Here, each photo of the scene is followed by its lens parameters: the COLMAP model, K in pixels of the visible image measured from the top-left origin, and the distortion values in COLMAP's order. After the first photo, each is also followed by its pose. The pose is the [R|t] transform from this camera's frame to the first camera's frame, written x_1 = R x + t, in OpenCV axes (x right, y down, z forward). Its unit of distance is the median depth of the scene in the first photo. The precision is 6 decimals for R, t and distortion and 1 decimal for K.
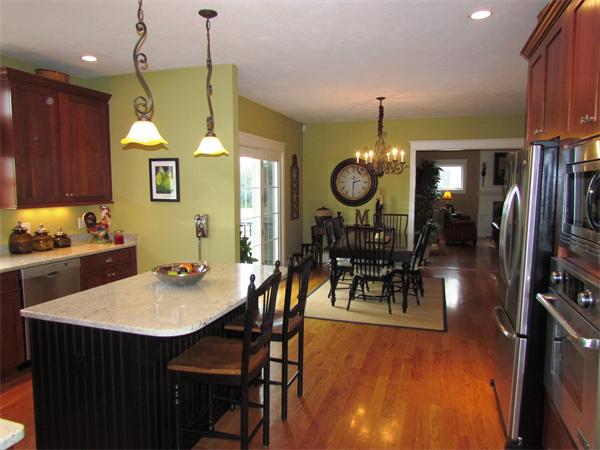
lens RADIAL K [[431.0, 0, 297.2], [0, 431.0, 225.1], [0, 0, 1]] dist [0.001569, -0.030978]
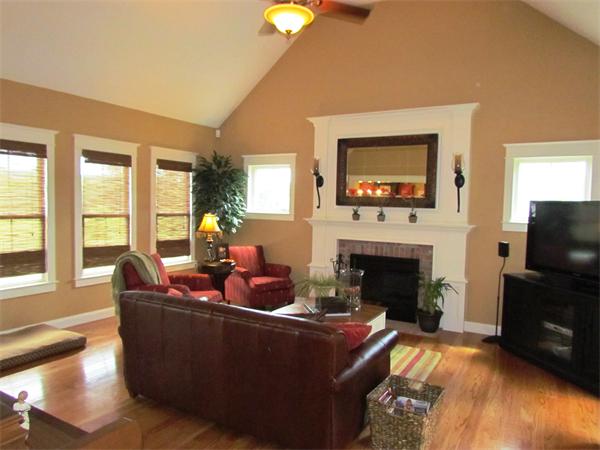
lens RADIAL K [[431.0, 0, 297.2], [0, 431.0, 225.1], [0, 0, 1]] dist [0.001569, -0.030978]
pose [[0.979686, 0.036461, -0.197195, 0.762207], [-0.044736, 0.998288, -0.037672, -0.077139], [0.195484, 0.045729, 0.979640, 0.775726]]
